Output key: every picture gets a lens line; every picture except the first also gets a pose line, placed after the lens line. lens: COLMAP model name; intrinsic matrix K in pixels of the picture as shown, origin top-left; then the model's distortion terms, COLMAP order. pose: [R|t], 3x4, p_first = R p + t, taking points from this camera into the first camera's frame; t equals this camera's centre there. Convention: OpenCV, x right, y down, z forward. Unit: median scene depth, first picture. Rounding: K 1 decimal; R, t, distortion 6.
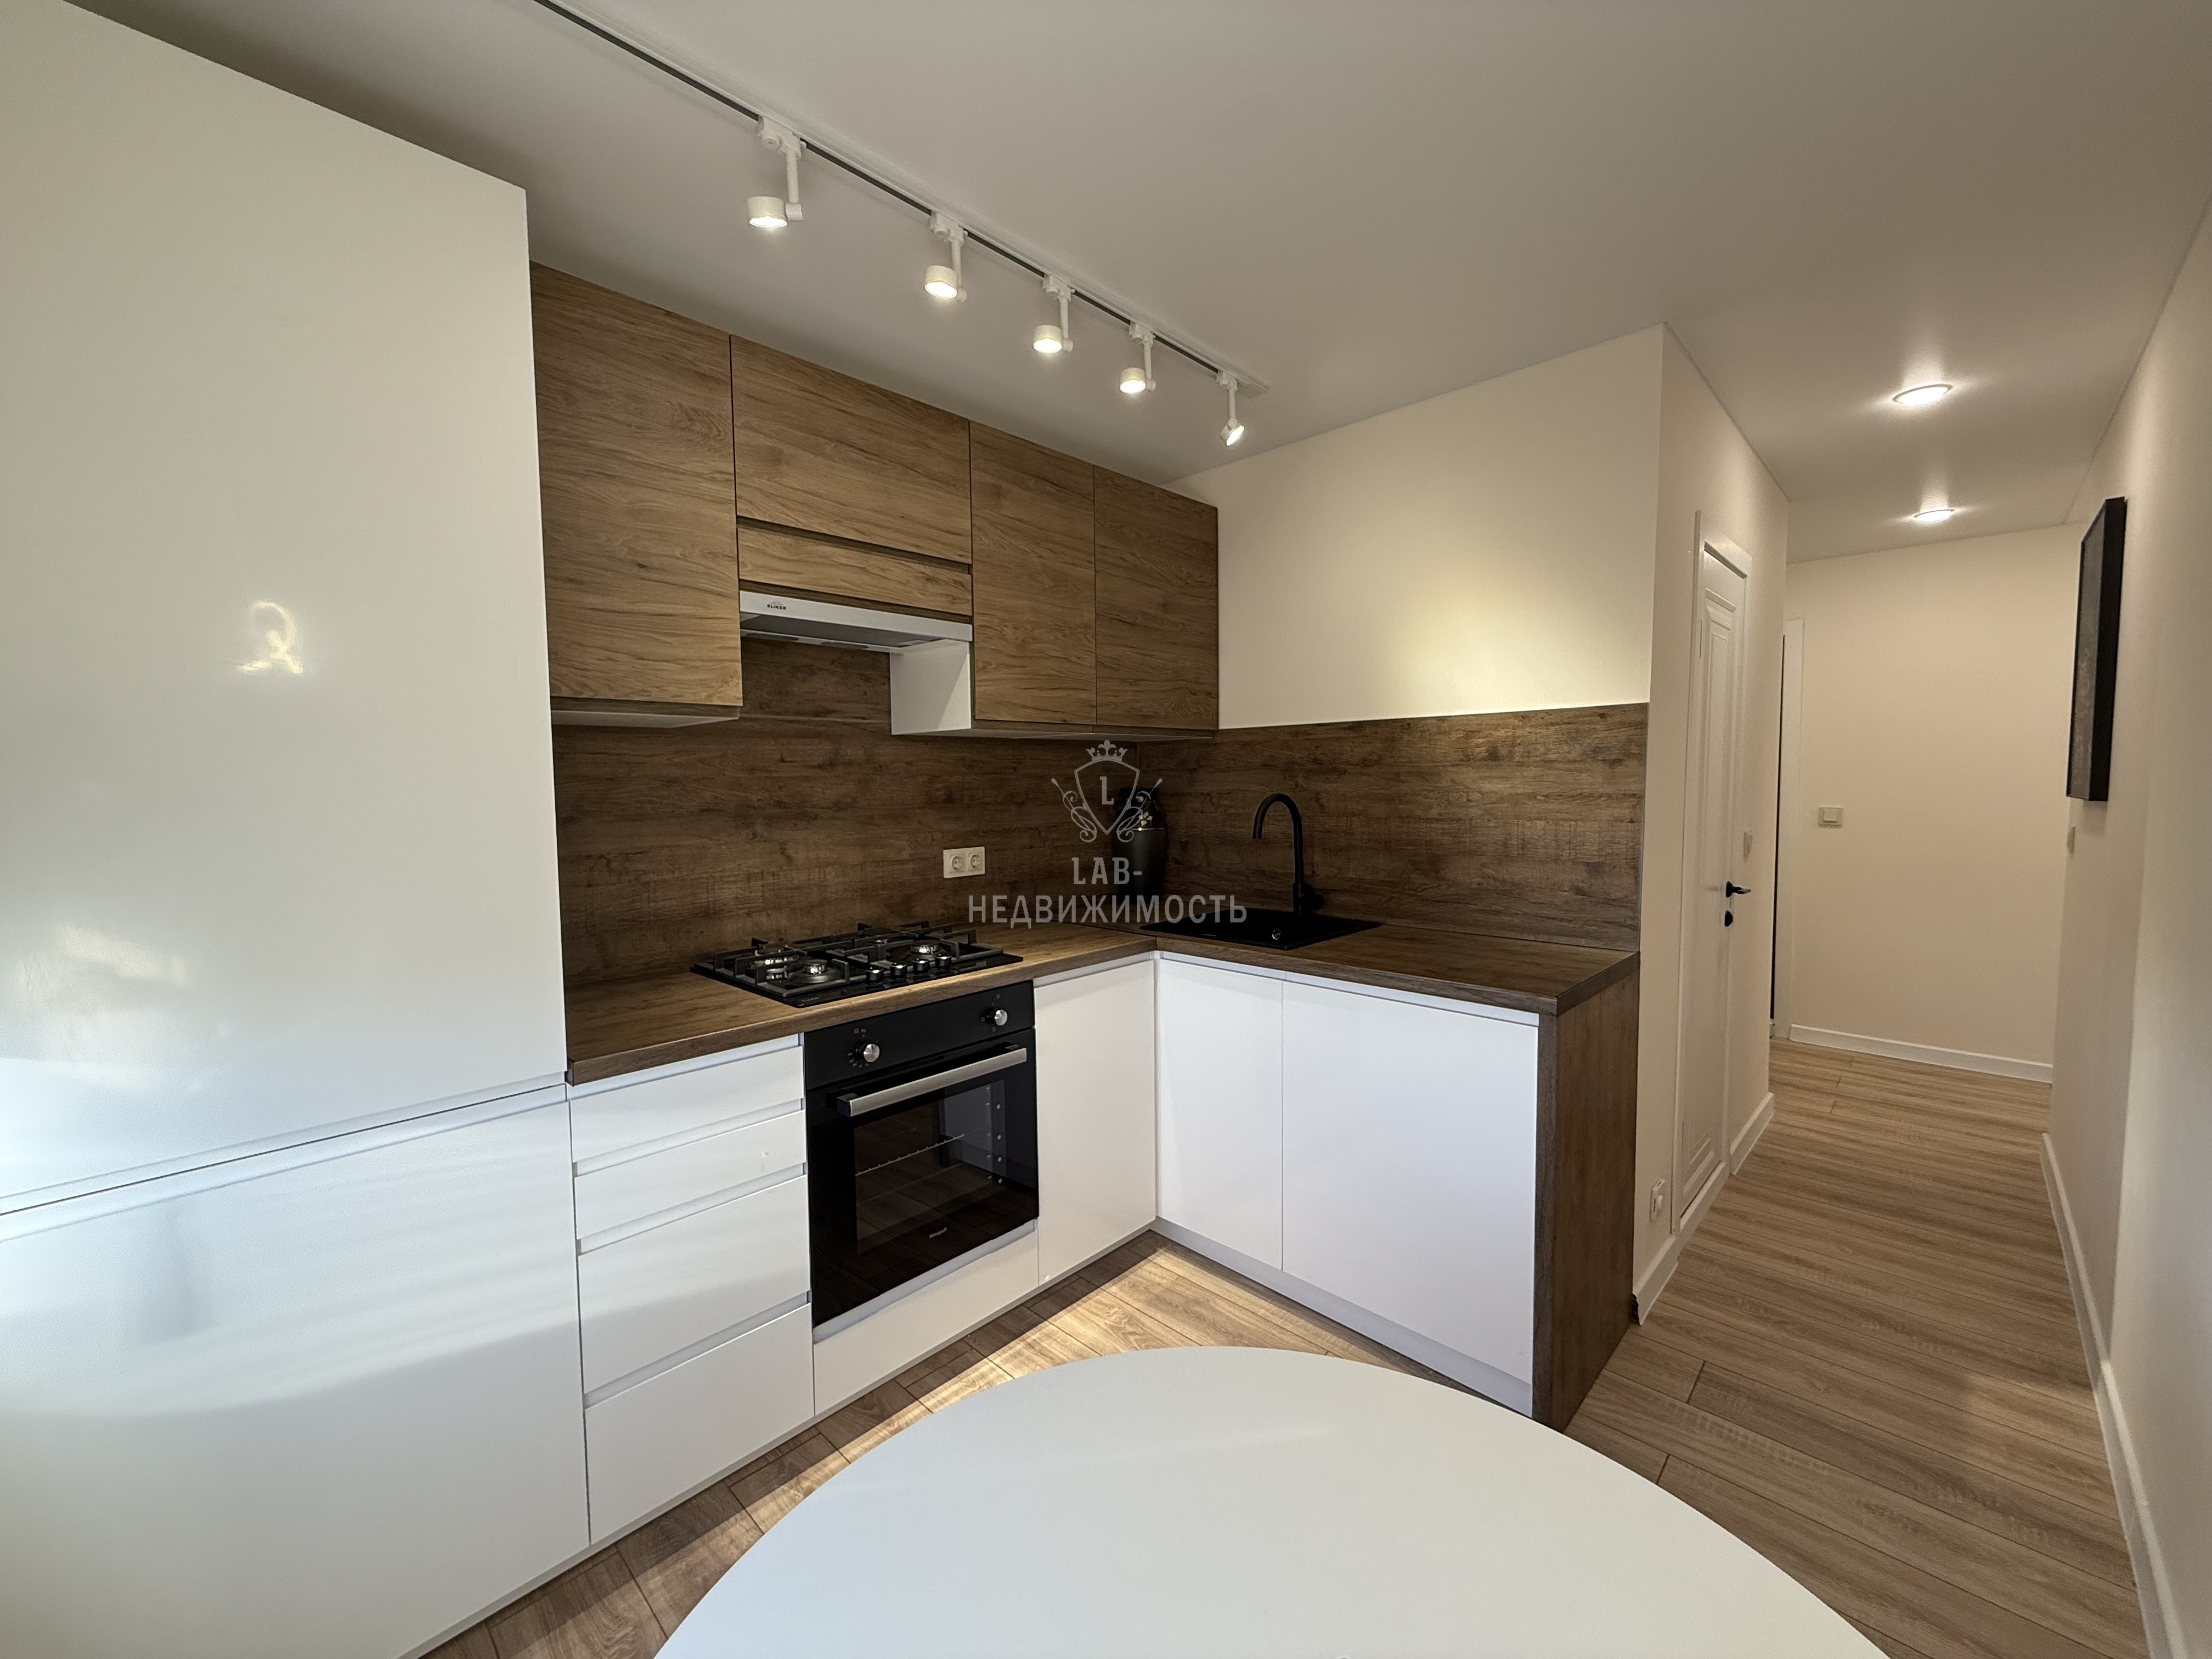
lens RADIAL K [[885.4, 0, 1106.0], [0, 885.4, 829.5], [0, 0, 1]] dist [0.001259, 0.000261]
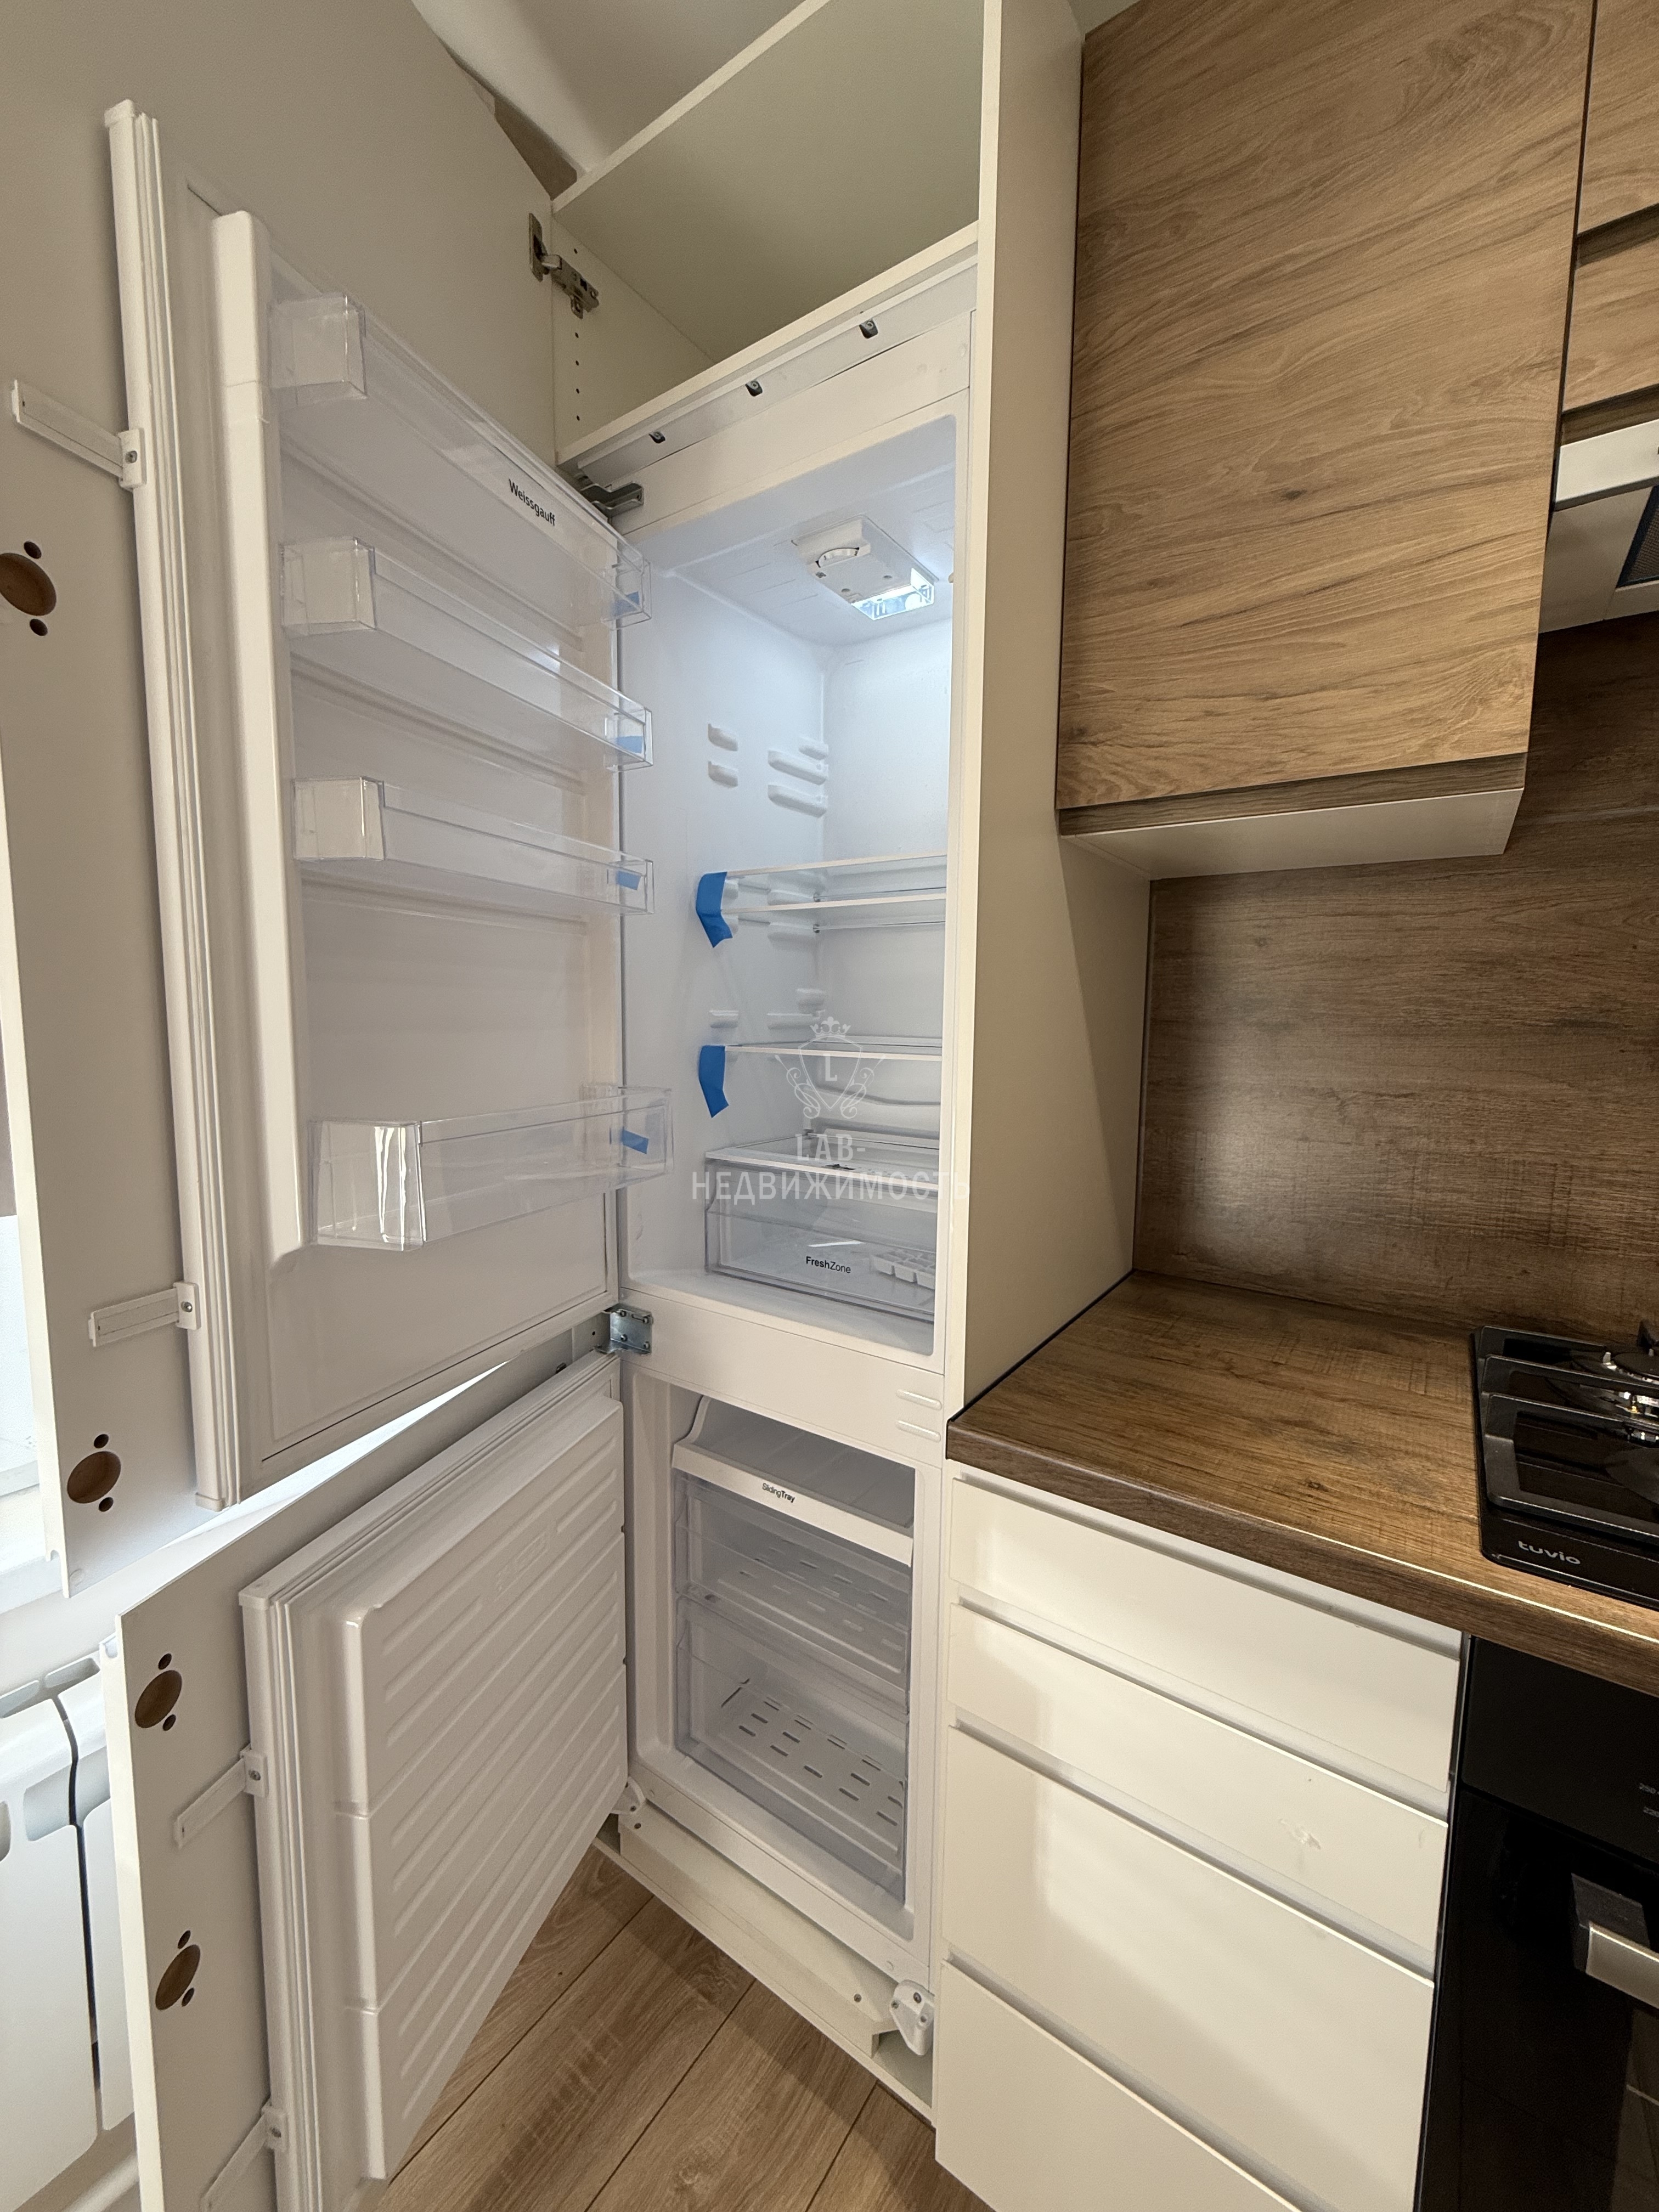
lens RADIAL K [[885.4, 0, 829.2], [0, 885.4, 1096.5], [0, 0, 1]] dist [0.001259, 0.000261]
pose [[0.144052, 0.112034, -0.983208, -0.048396], [-0.069766, 0.992248, 0.102842, -0.004974], [0.987108, 0.053780, 0.150752, 0.673231]]
